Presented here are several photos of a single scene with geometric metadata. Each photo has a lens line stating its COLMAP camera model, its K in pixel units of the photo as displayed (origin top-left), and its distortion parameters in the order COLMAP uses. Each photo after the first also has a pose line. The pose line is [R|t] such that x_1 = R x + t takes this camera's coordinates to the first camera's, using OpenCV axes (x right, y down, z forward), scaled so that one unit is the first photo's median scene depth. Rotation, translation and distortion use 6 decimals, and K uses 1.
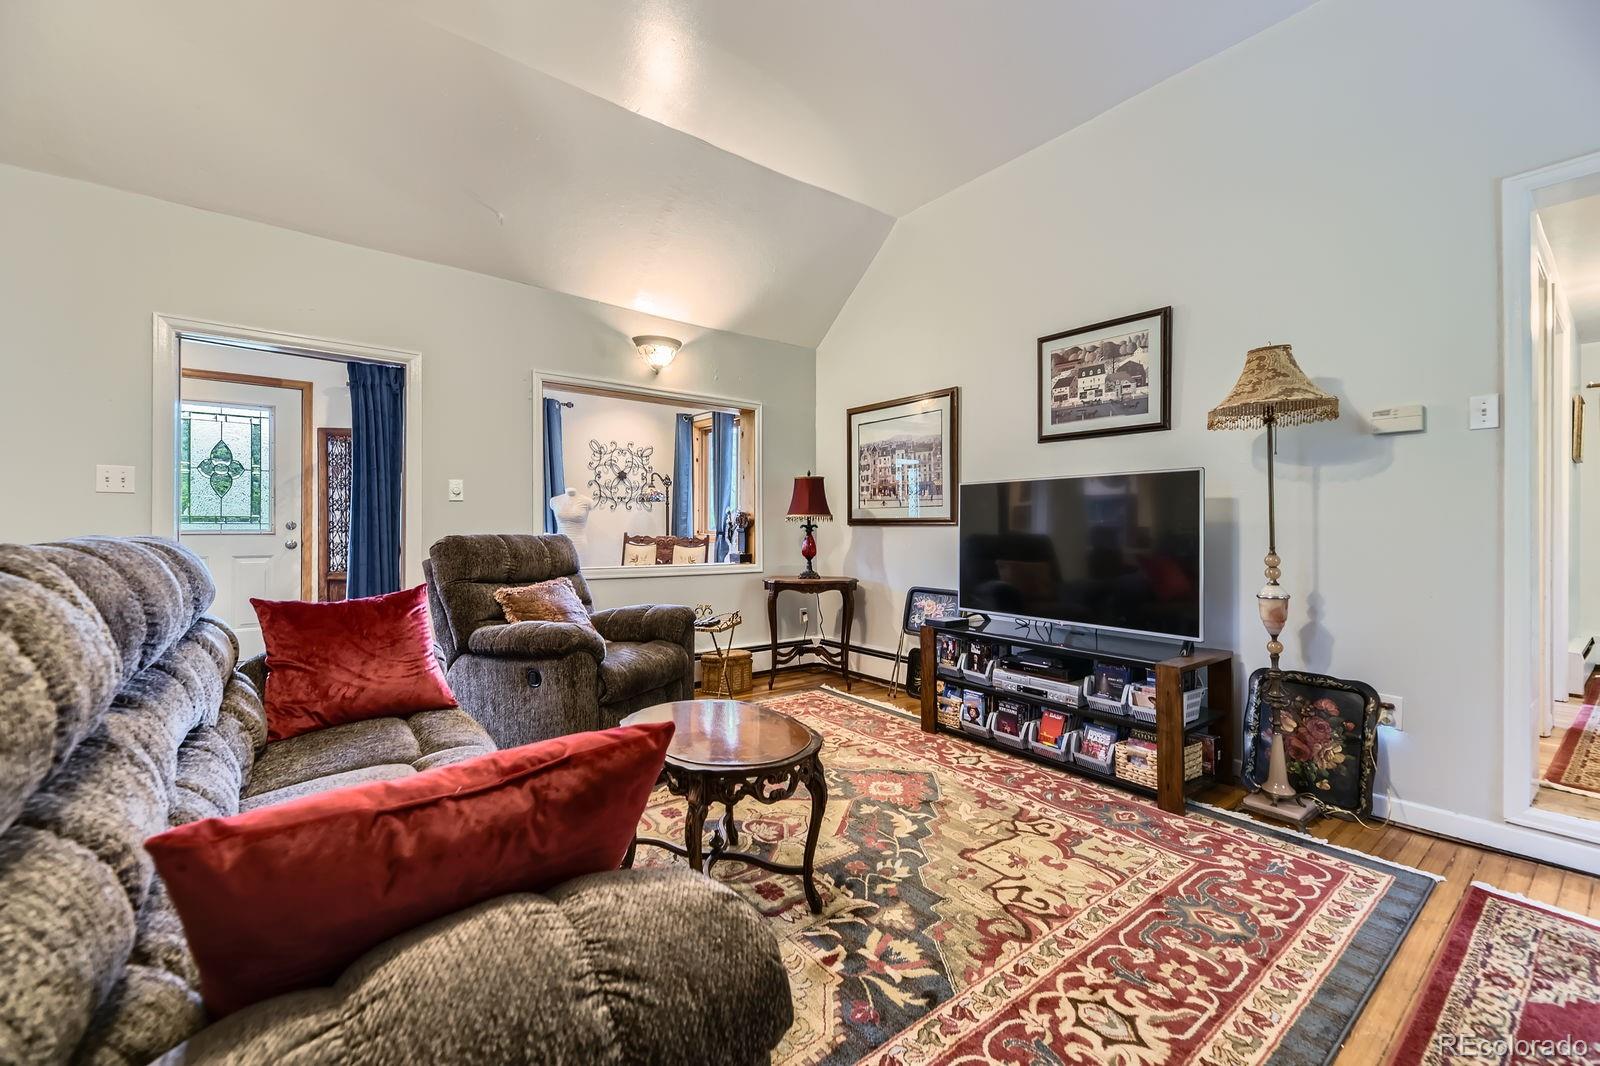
lens RADIAL K [[643.7, 0, 792.2], [0, 643.7, 528.3], [0, 0, 1]] dist [0.001734, -0.000284]
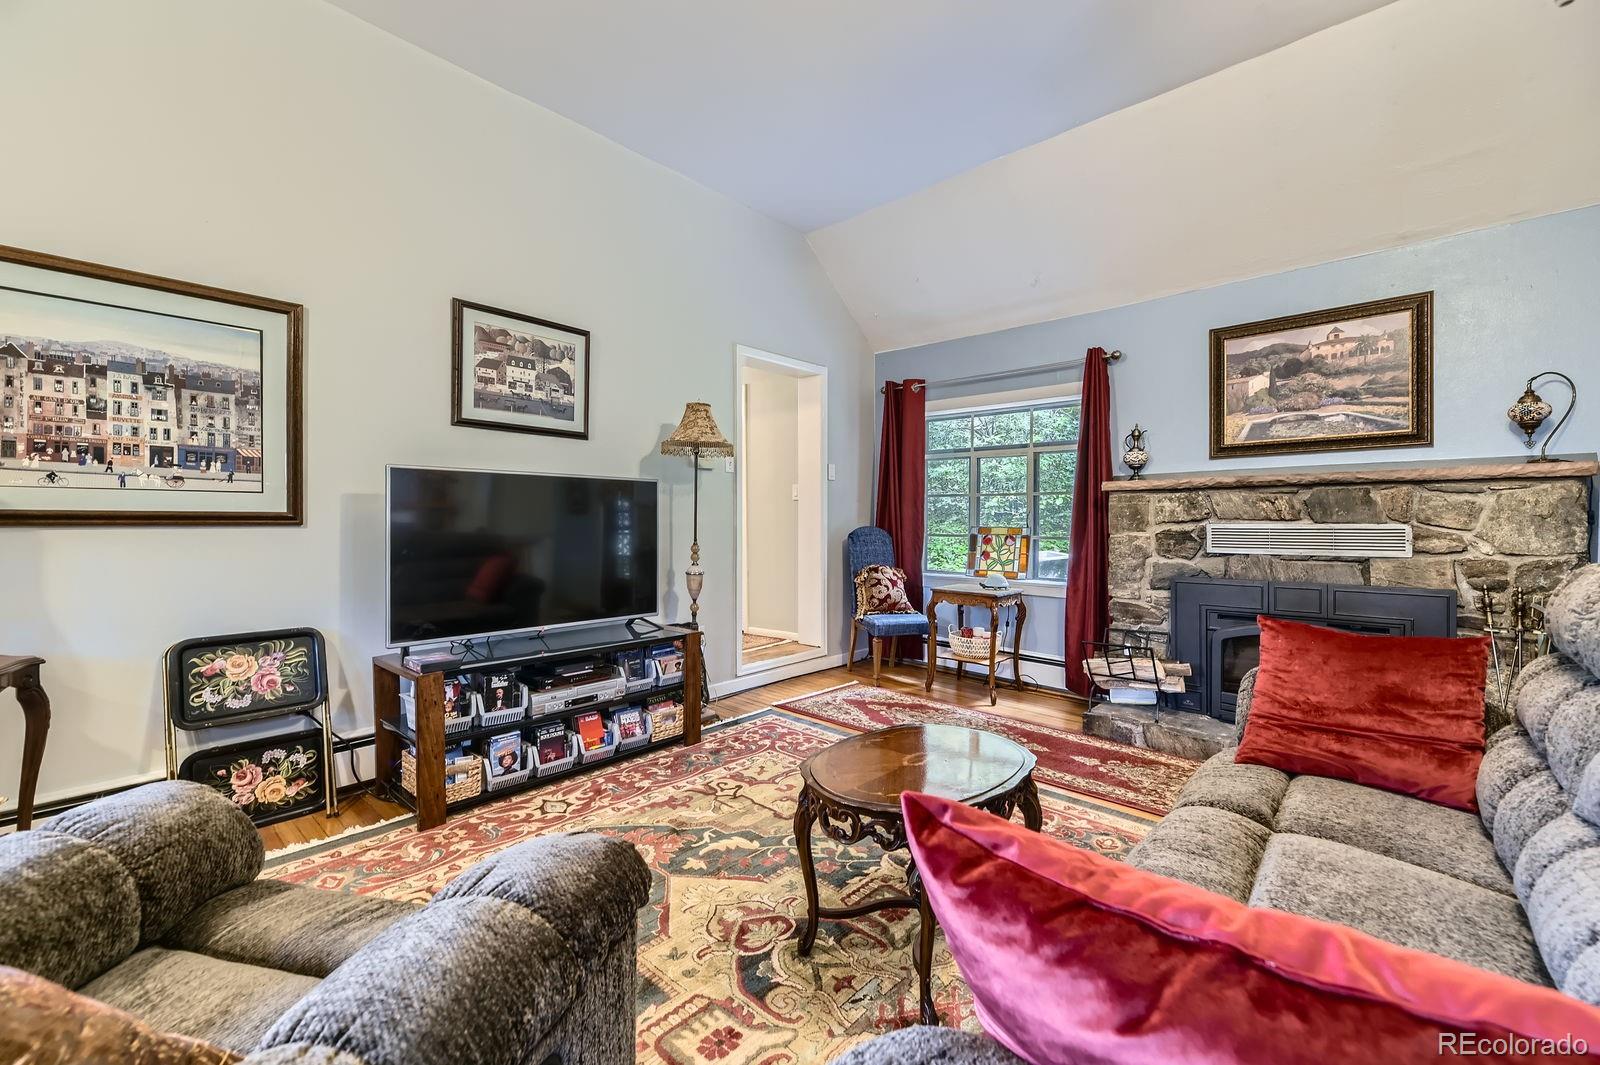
lens RADIAL K [[657.2, 0, 796.7], [0, 657.2, 527.4], [0, 0, 1]] dist [0.008939, -0.000492]
pose [[-0.176888, -0.014468, 0.984125, -0.636030], [-0.001498, 0.999895, 0.014431, -0.016881], [-0.984230, 0.001079, -0.176891, 0.861679]]
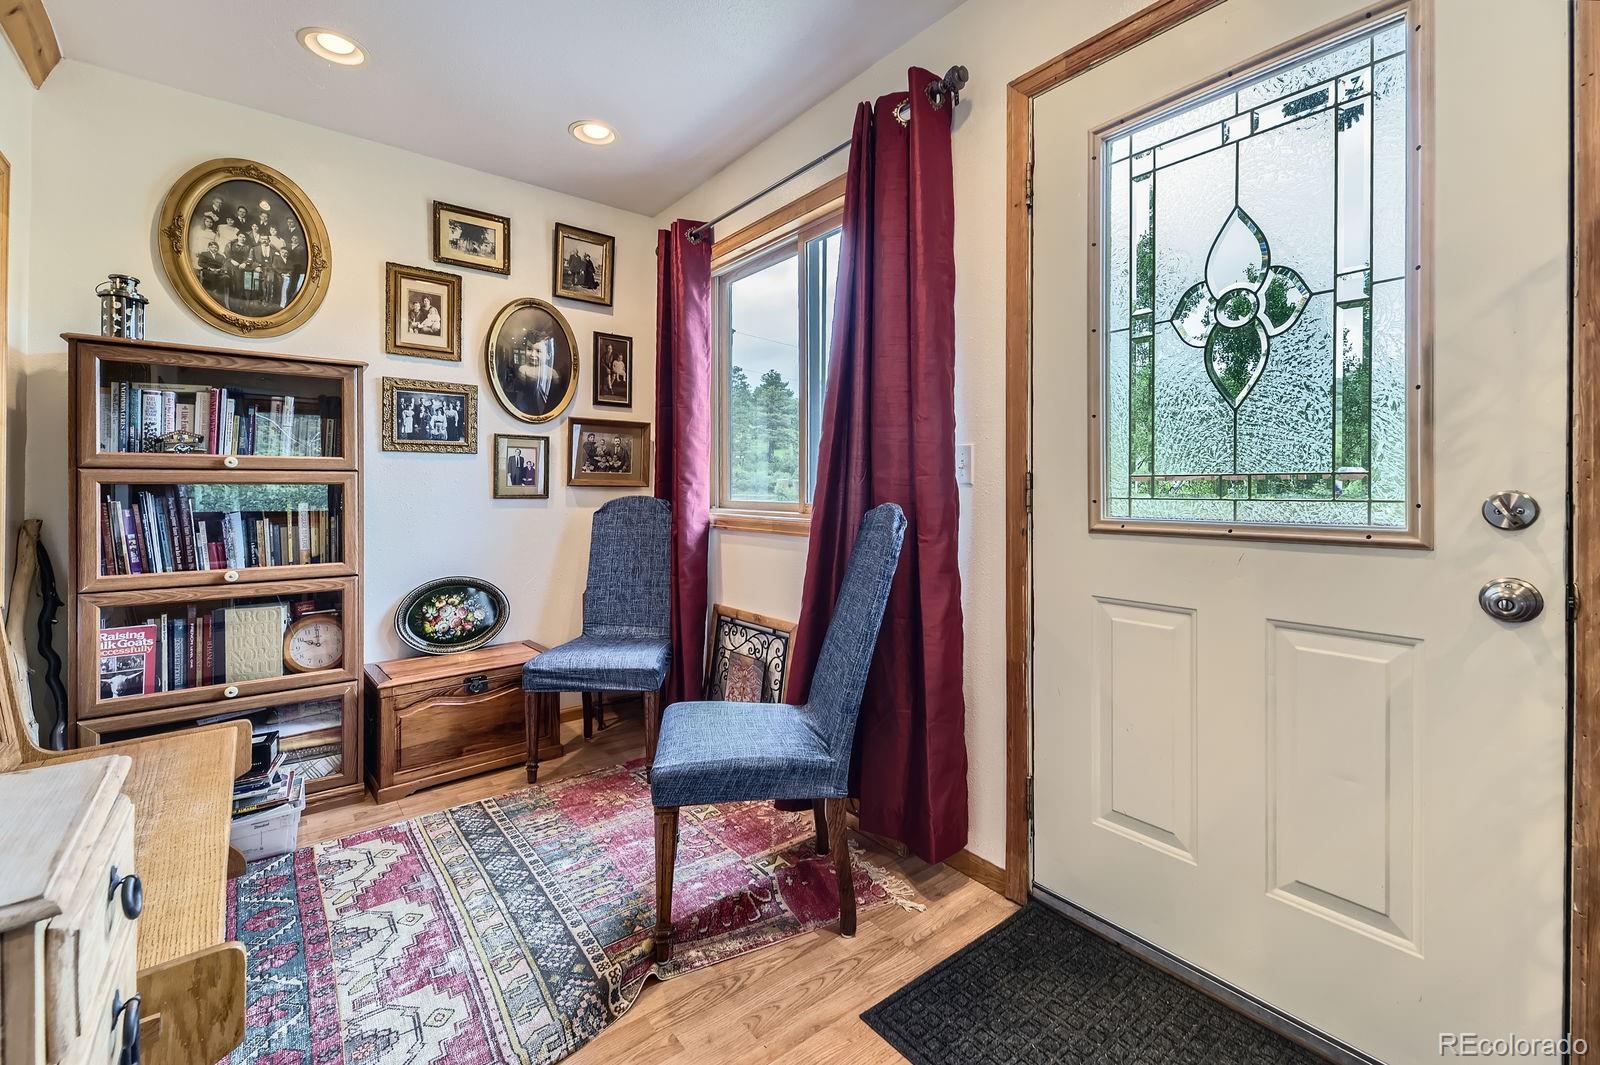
lens RADIAL K [[680.7, 0, 801.5], [0, 680.7, 521.0], [0, 0, 1]] dist [0.009559, -0.000091]
pose [[0.021166, 0.042799, -0.998859, -1.009355], [-0.004984, 0.999075, 0.042703, -0.016135], [0.999764, 0.004075, 0.021359, 1.376522]]
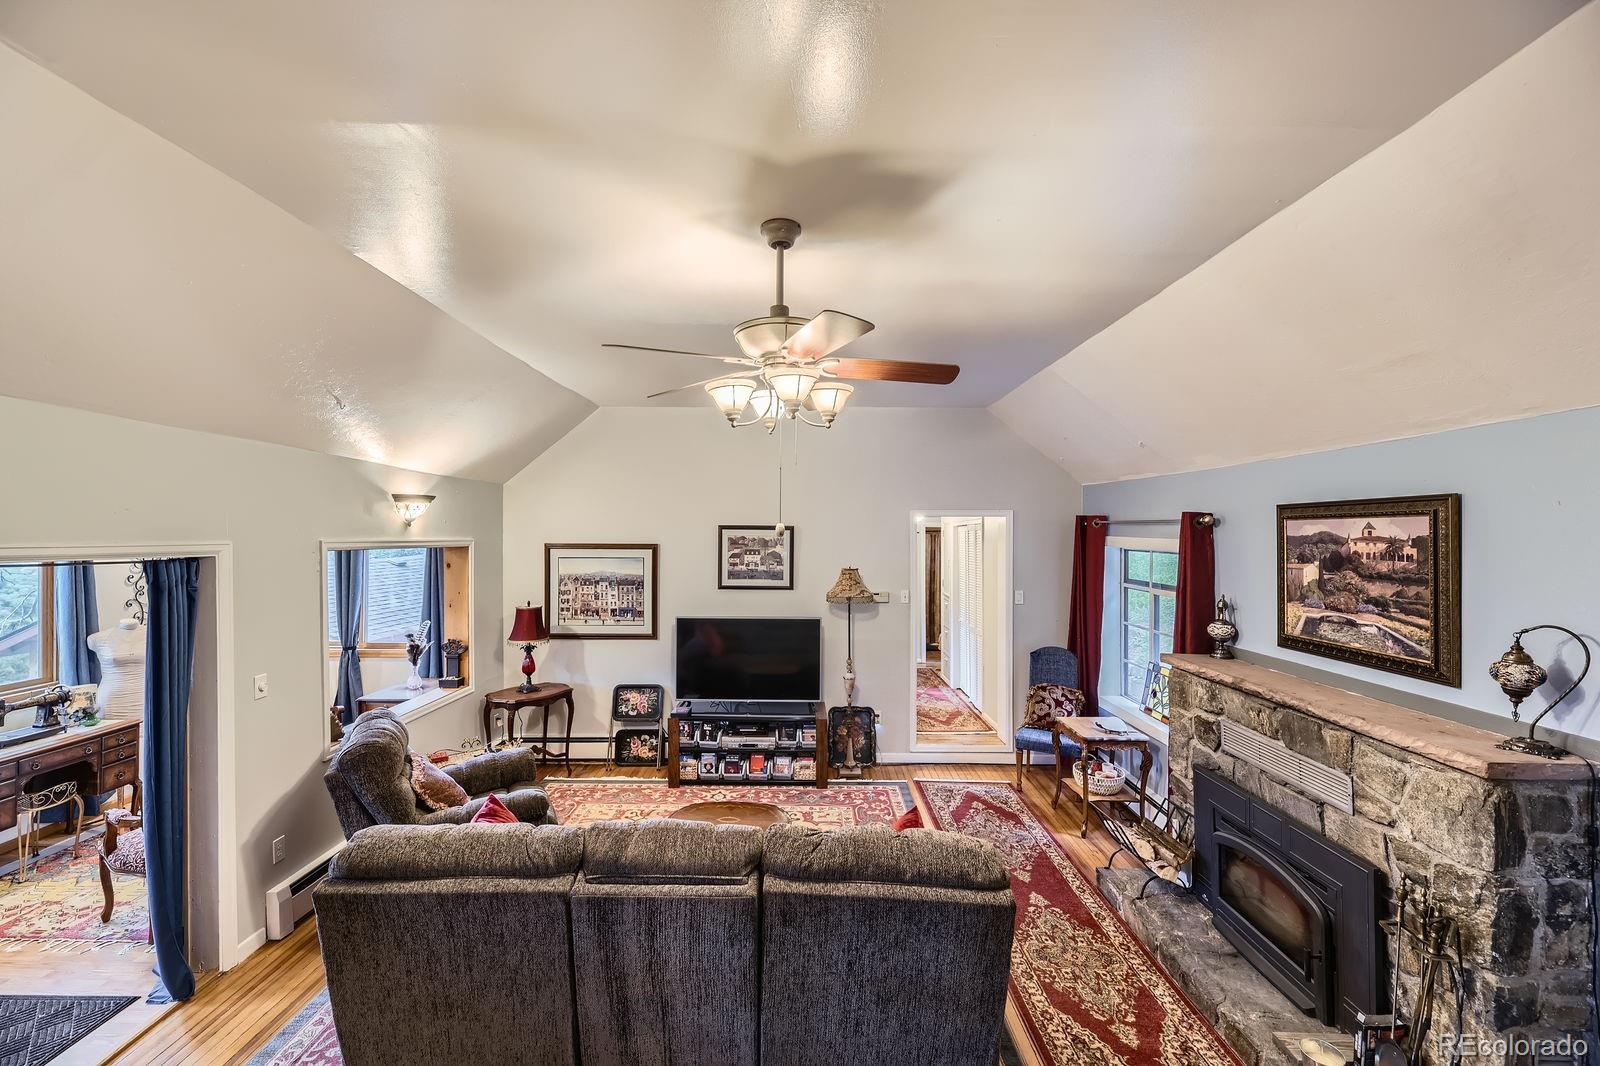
lens RADIAL K [[657.2, 0, 796.7], [0, 657.2, 527.9], [0, 0, 1]] dist [0.008939, -0.000492]
pose [[0.618204, -0.004462, 0.786005, -0.967284], [0.002185, 0.999990, 0.003958, -0.353578], [-0.786014, -0.000729, 0.618208, -0.223586]]
